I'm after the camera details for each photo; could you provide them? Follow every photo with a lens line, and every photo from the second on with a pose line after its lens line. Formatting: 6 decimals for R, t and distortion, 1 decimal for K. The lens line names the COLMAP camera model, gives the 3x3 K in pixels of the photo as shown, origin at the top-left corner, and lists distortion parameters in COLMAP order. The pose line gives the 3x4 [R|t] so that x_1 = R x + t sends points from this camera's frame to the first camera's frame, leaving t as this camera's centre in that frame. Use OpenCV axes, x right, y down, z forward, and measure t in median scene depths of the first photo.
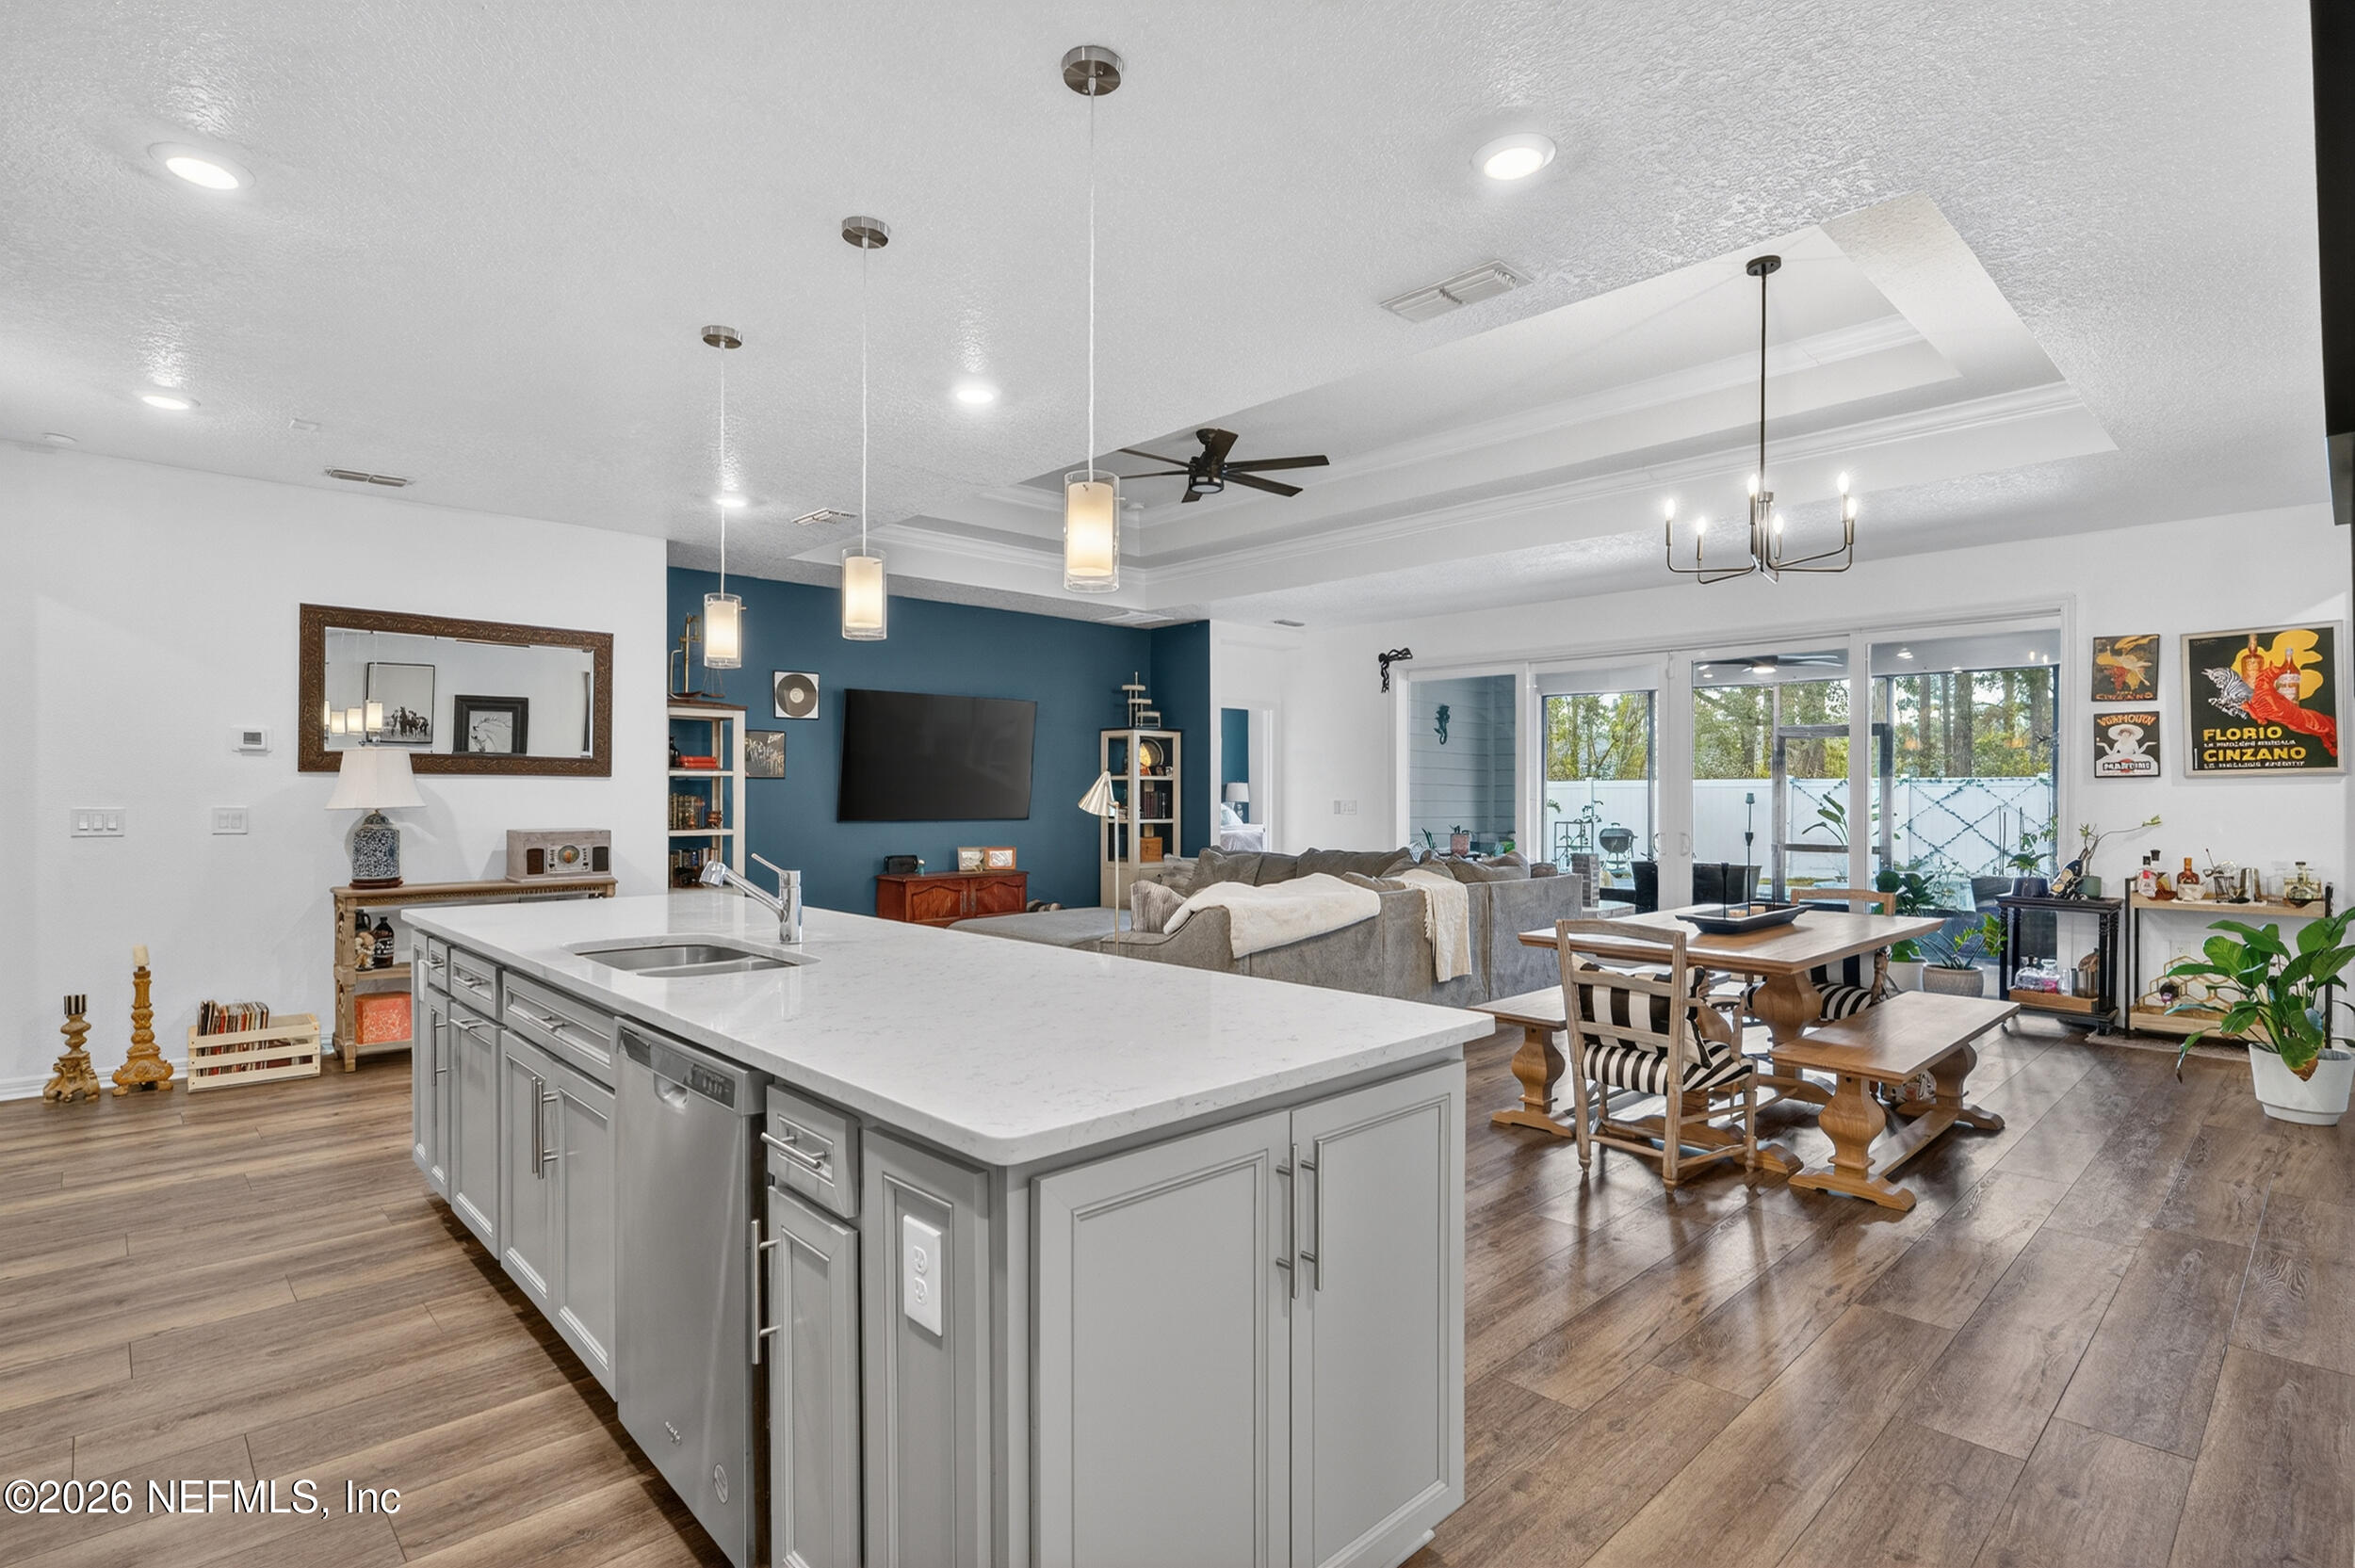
lens RADIAL K [[1191.9, 0, 1177.5], [0, 1191.9, 784.0], [0, 0, 1]] dist [-0.001431, -0.000102]
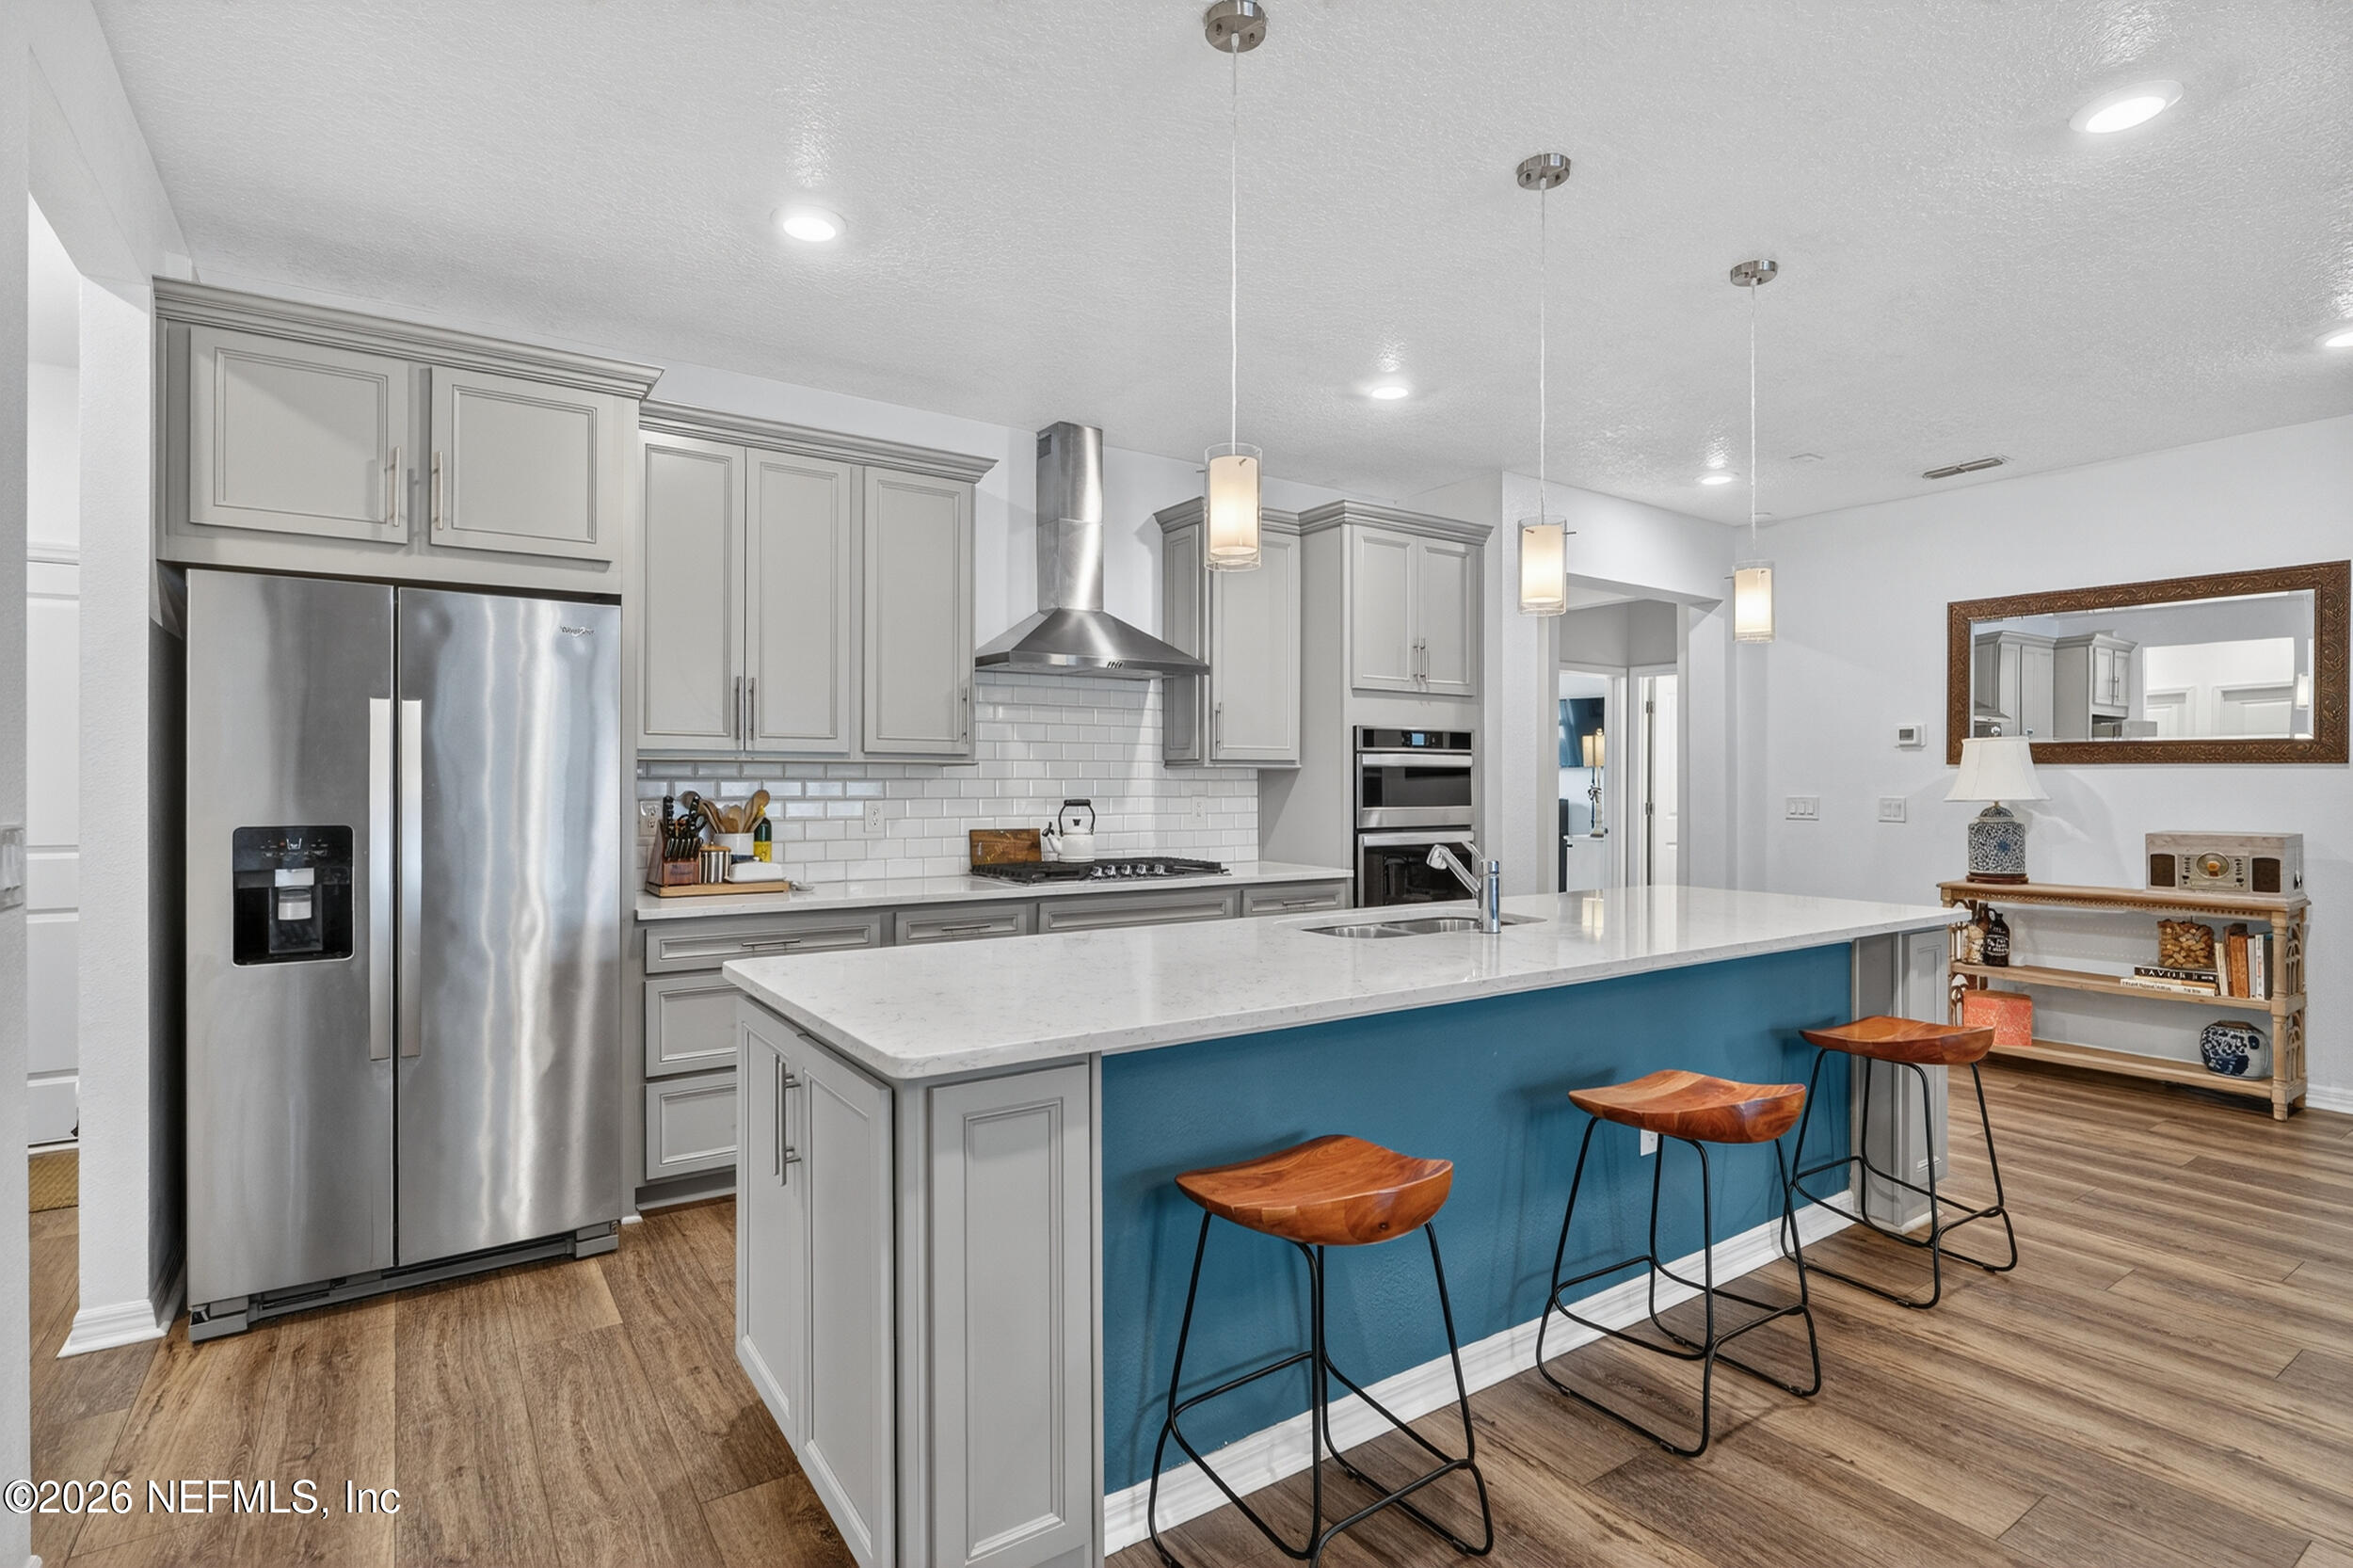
lens RADIAL K [[1158.0, 0, 1176.5], [0, 1158.0, 784.0], [0, 0, 1]] dist [0.011771, -0.000289]
pose [[-0.143567, 0.004523, -0.989630, 0.371893], [0.005560, 0.999977, 0.003764, -0.000731], [0.989625, -0.004962, -0.143589, 0.483179]]
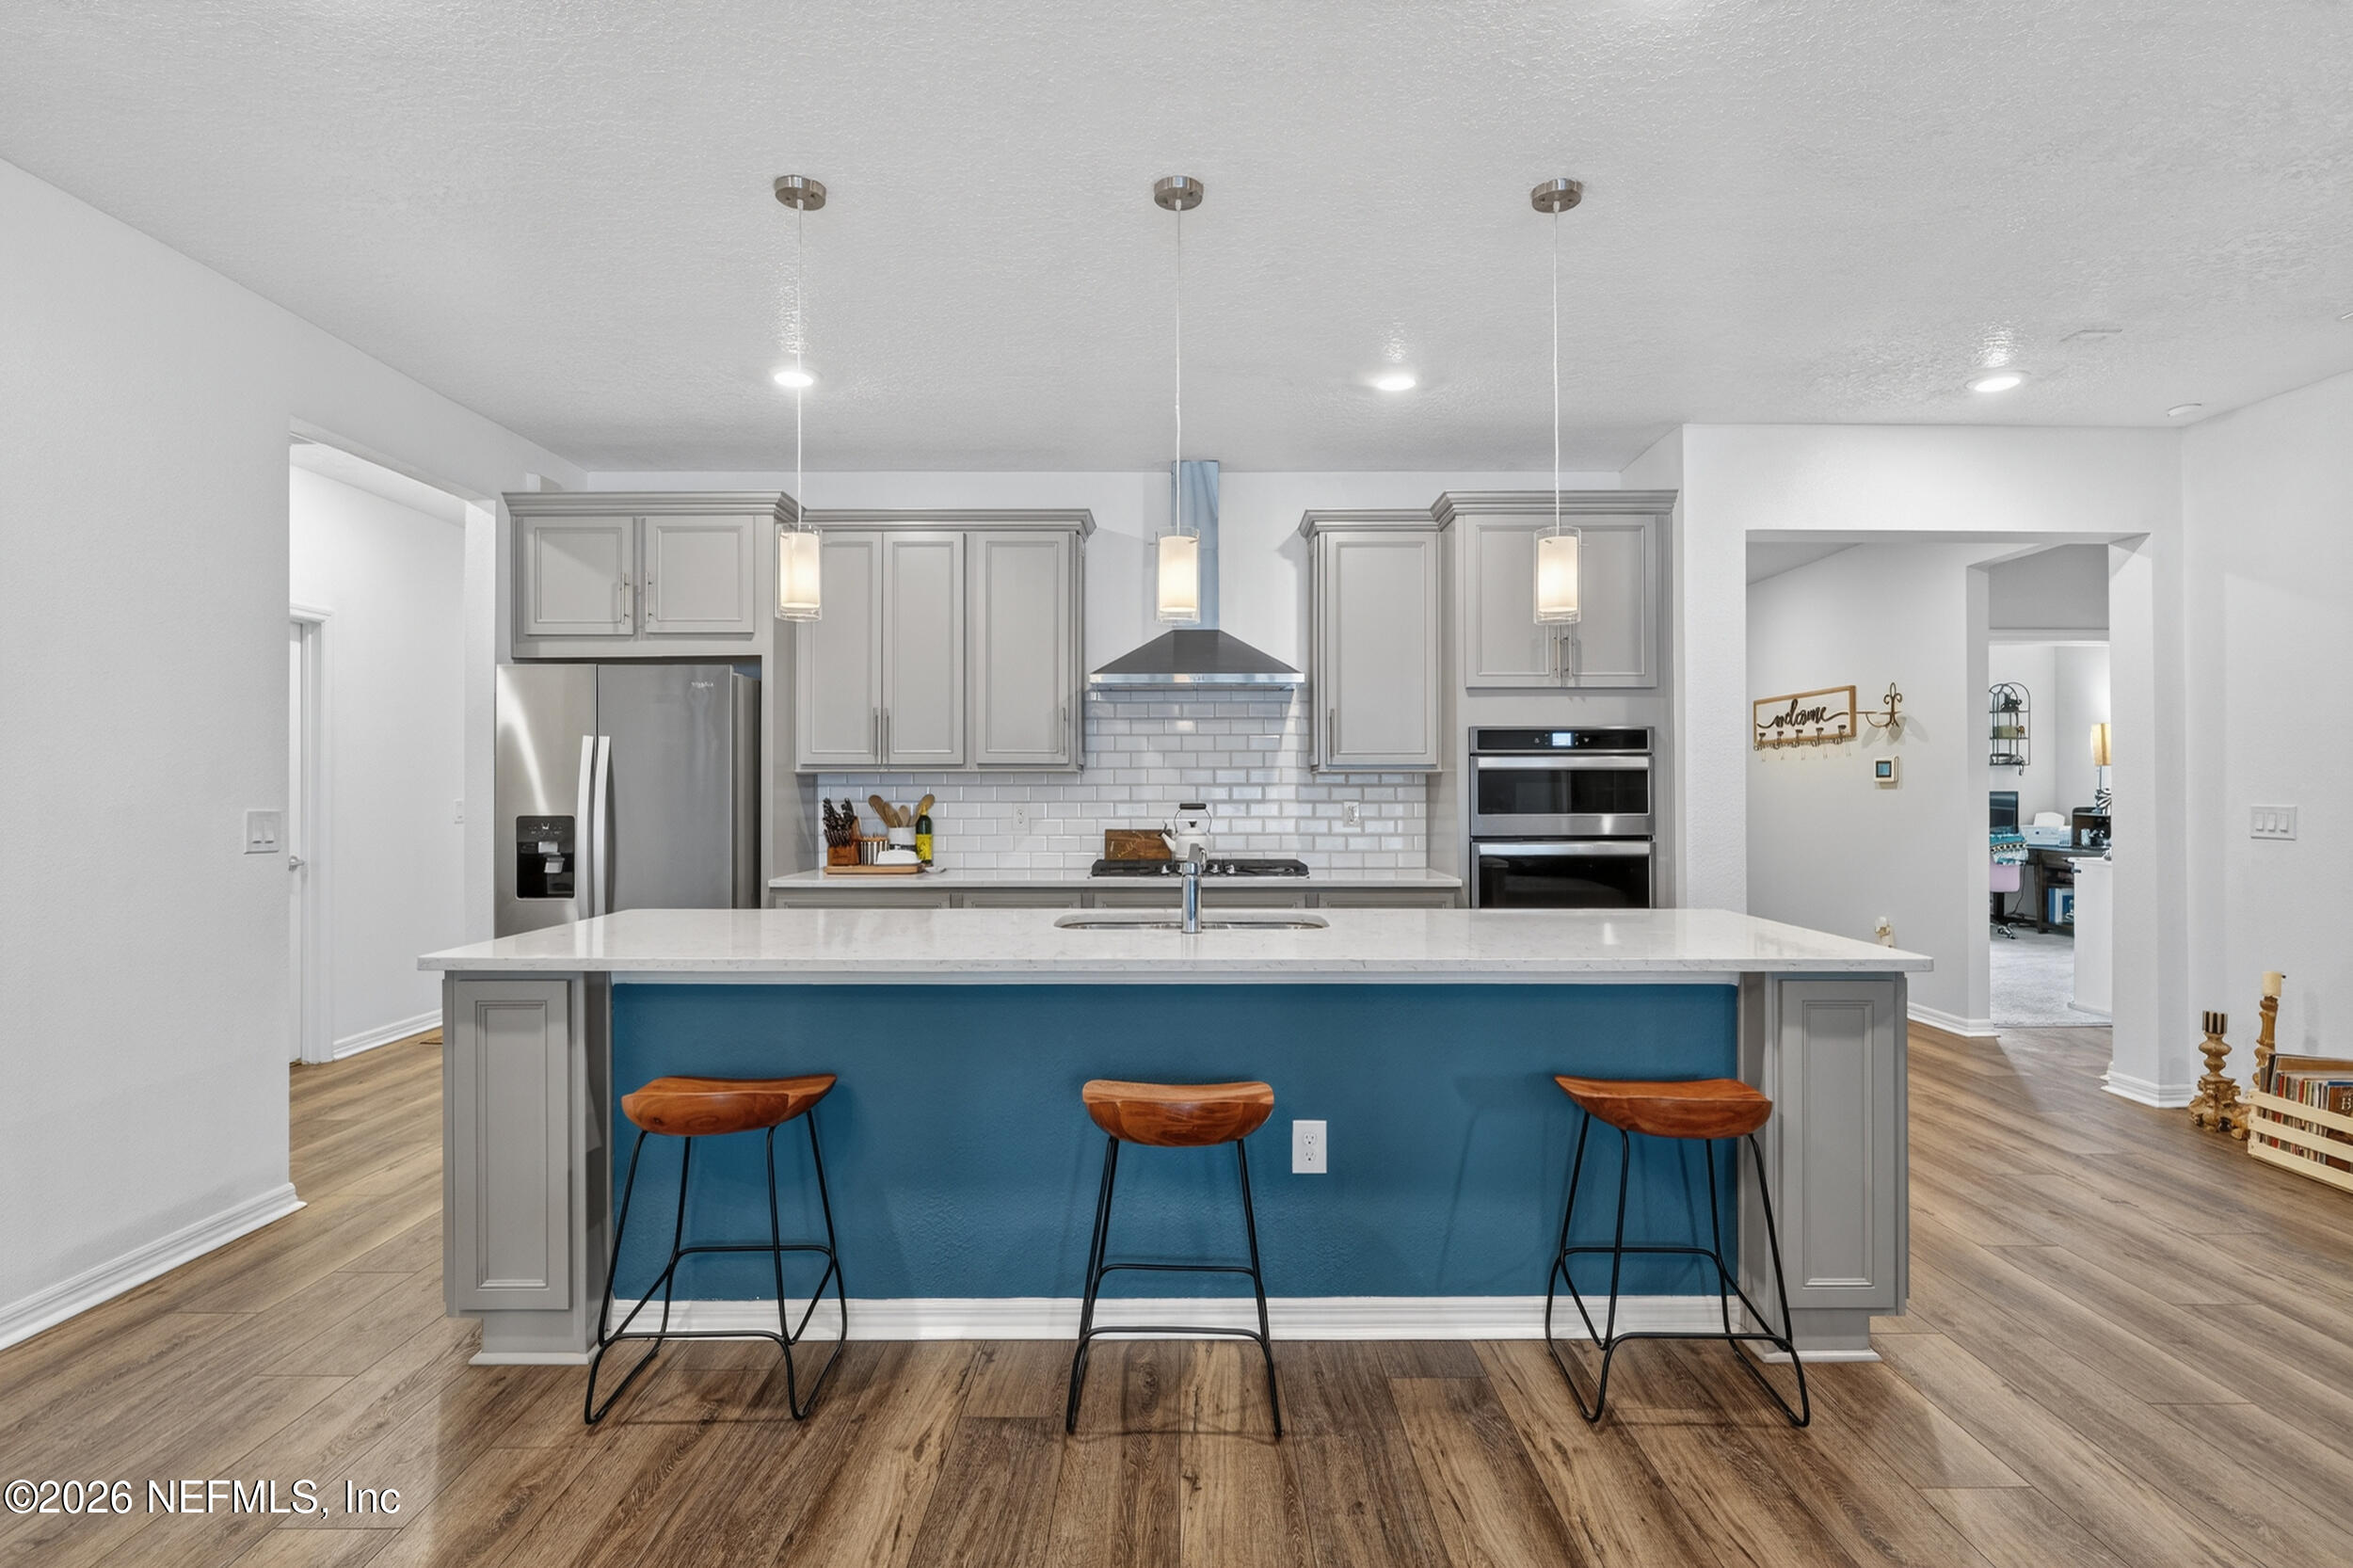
lens RADIAL K [[1158.0, 0, 1176.5], [0, 1158.0, 784.0], [0, 0, 1]] dist [0.011771, -0.000289]
pose [[-0.677643, 0.002487, -0.735387, 0.231823], [0.007974, 0.999960, -0.003965, 0.001474], [0.735348, -0.008551, -0.677636, 0.914869]]
